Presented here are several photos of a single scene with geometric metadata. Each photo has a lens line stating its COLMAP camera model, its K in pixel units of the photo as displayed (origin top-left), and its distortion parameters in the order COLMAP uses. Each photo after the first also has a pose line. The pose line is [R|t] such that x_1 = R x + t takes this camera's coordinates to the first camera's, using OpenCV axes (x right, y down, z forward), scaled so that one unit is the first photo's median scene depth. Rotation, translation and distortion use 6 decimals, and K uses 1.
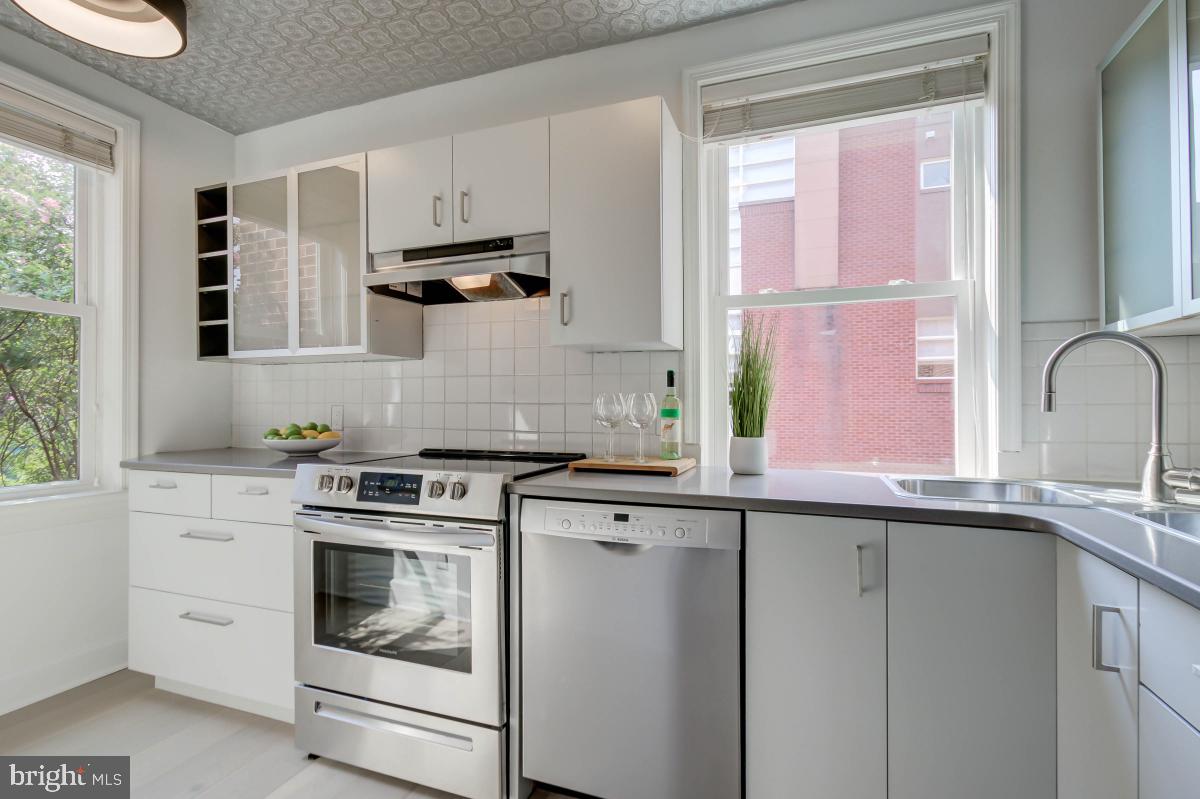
lens RADIAL K [[562.0, 0, 603.2], [0, 562.0, 396.0], [0, 0, 1]] dist [0.004933, 0.001290]
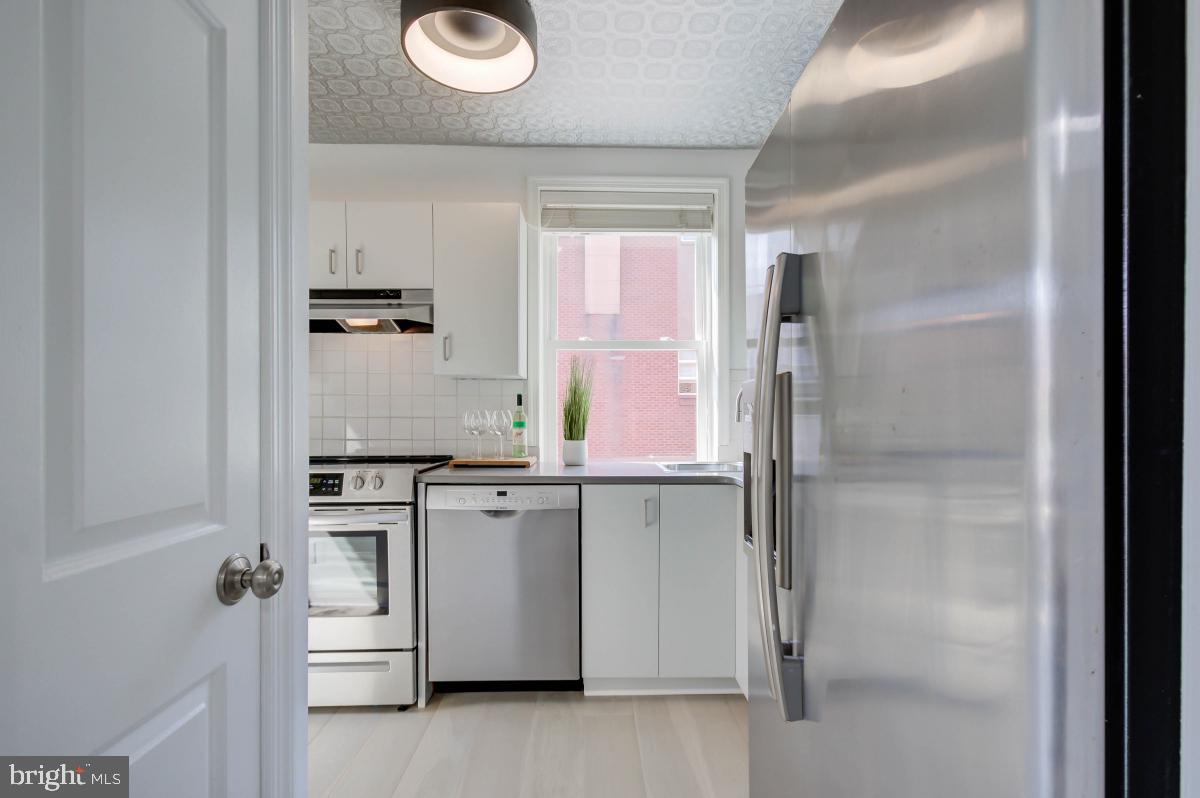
lens RADIAL K [[562.0, 0, 600.1], [0, 562.0, 406.1], [0, 0, 1]] dist [0.004933, 0.001290]
pose [[0.933174, 0.002805, 0.359414, -0.214077], [-0.002366, 0.999996, -0.001660, -0.013816], [-0.359417, 0.000699, 0.933177, -0.406472]]
